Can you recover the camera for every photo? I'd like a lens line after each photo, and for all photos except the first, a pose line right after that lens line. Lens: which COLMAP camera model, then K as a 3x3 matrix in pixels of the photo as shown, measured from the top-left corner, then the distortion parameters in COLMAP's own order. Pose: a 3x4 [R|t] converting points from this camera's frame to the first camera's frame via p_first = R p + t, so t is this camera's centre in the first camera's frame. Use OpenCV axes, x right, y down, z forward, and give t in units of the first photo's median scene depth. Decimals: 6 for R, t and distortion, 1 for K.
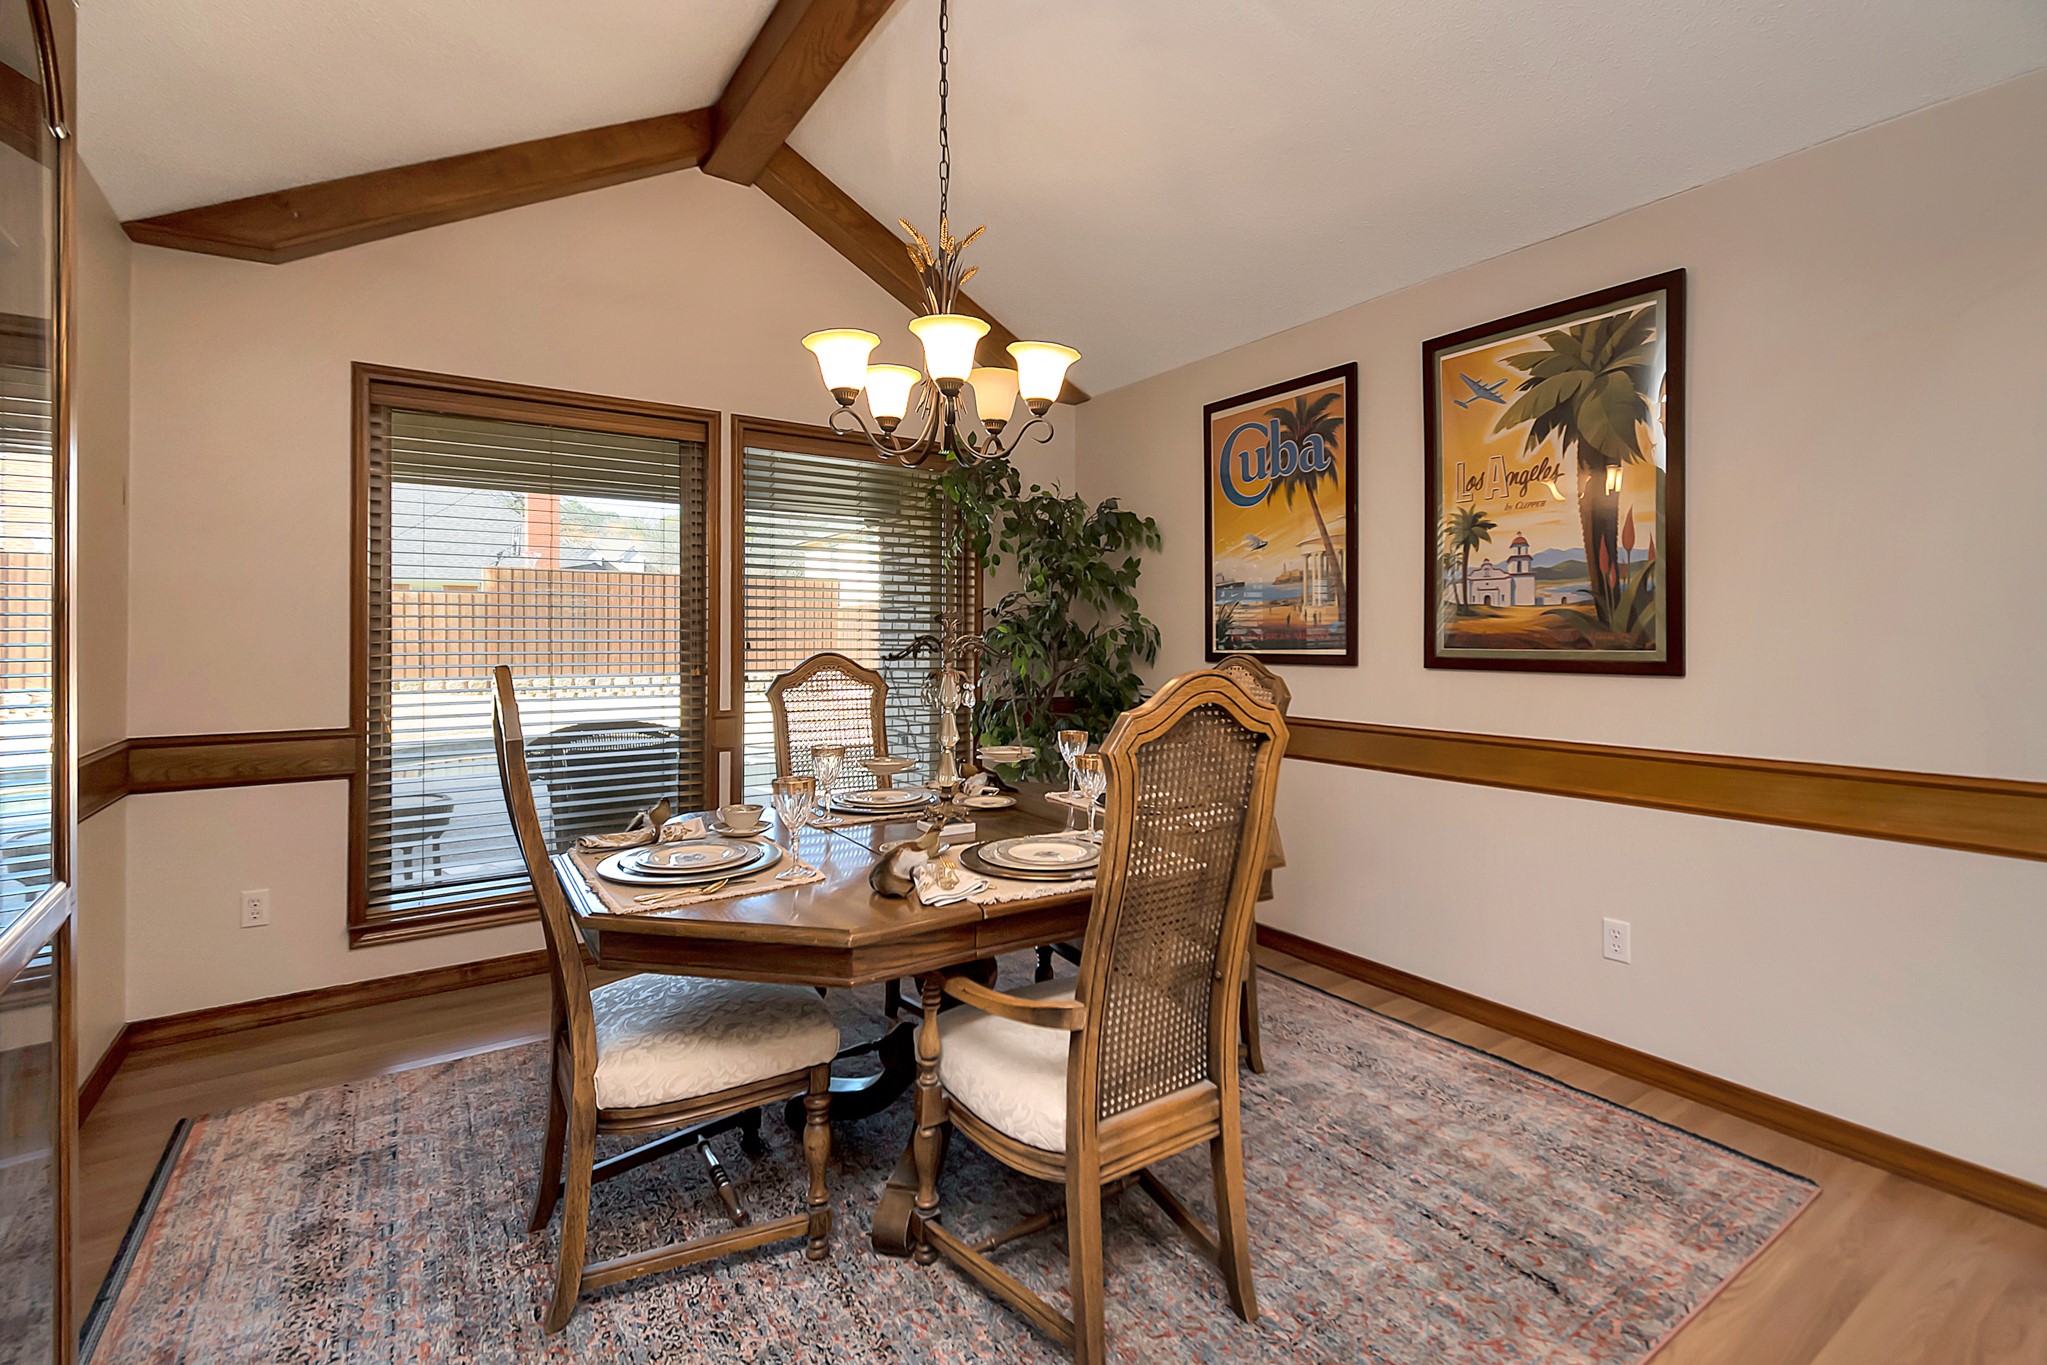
lens RADIAL K [[937.3, 0, 1042.2], [0, 937.3, 641.7], [0, 0, 1]] dist [0.013665, -0.004639]
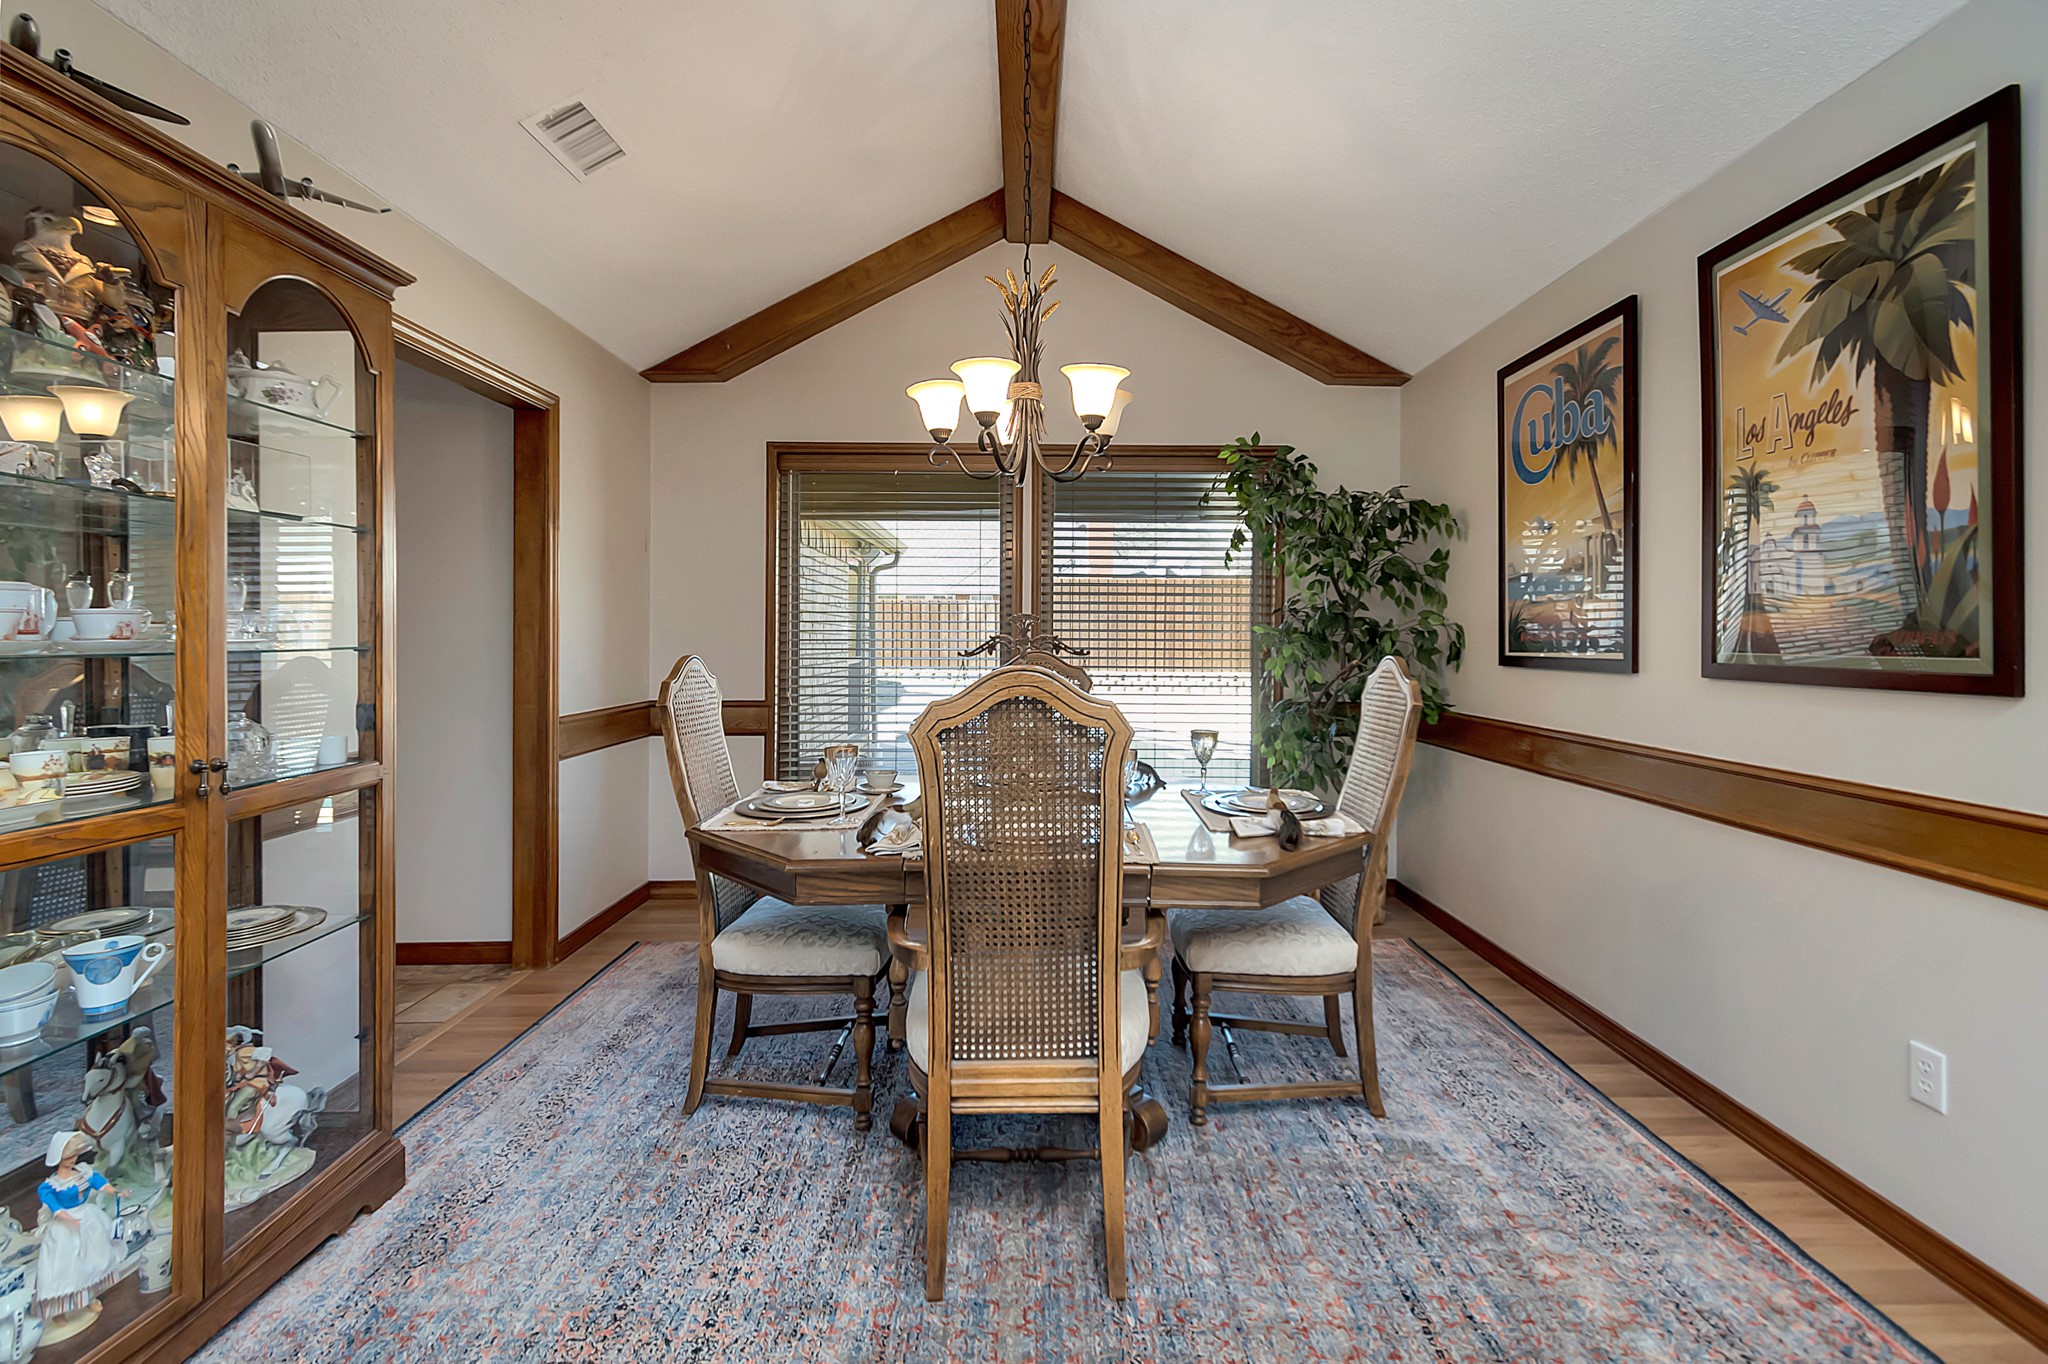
lens RADIAL K [[937.8, 0, 1036.3], [0, 937.8, 641.8], [0, 0, 1]] dist [0.013665, -0.004639]
pose [[0.830926, 0.004714, -0.556363, 0.411212], [-0.004615, 0.999988, 0.001580, -0.000240], [0.556364, 0.001255, 0.830938, 0.052943]]
